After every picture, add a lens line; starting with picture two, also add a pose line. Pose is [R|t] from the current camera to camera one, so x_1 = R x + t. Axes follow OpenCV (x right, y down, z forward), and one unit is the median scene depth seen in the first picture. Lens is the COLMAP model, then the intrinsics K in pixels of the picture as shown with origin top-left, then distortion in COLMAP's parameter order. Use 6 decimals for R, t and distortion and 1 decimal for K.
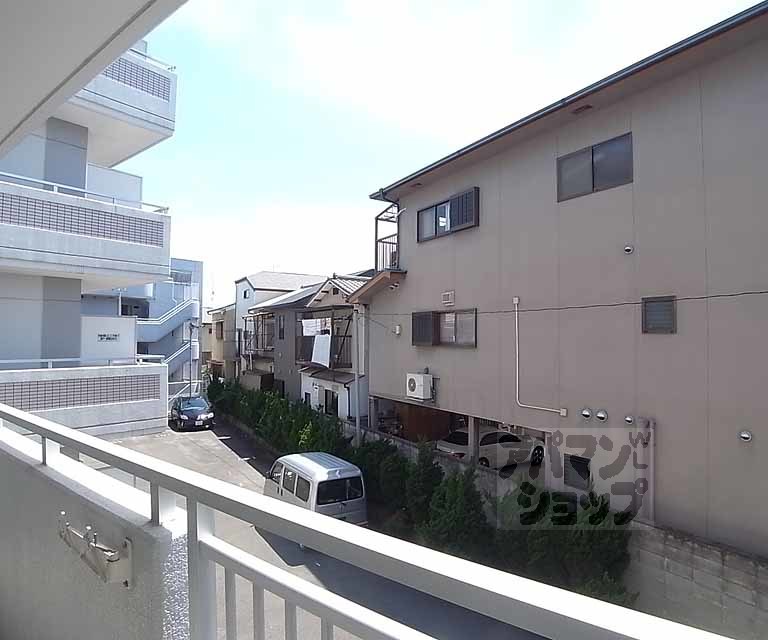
lens RADIAL K [[481.5, 0, 384.6], [0, 481.5, 321.7], [0, 0, 1]] dist [-0.056306, 0.007143]
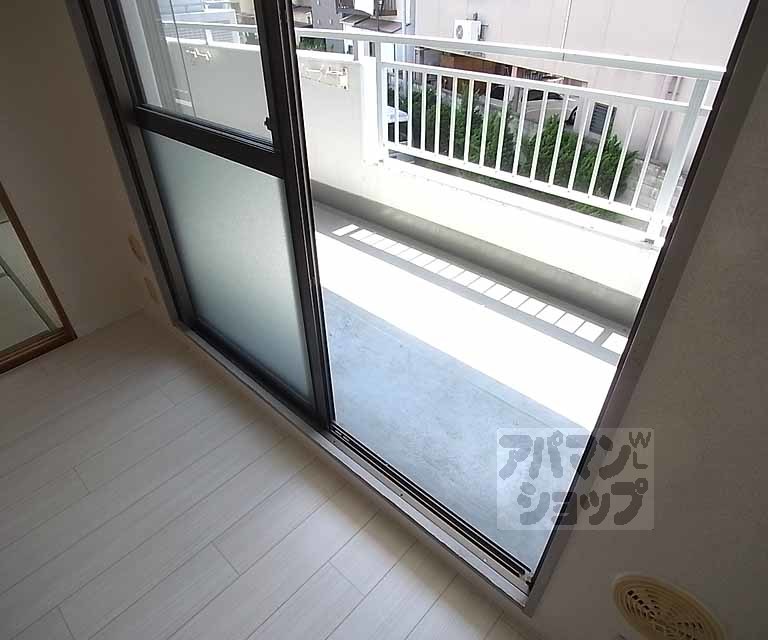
lens RADIAL K [[481.5, 0, 385.7], [0, 481.5, 322.4], [0, 0, 1]] dist [-0.056306, 0.007143]
pose [[0.997346, 0.031808, -0.065492, -0.011605], [0.015301, 0.787858, 0.615667, 0.000720], [0.071181, -0.615036, 0.785280, -0.133743]]
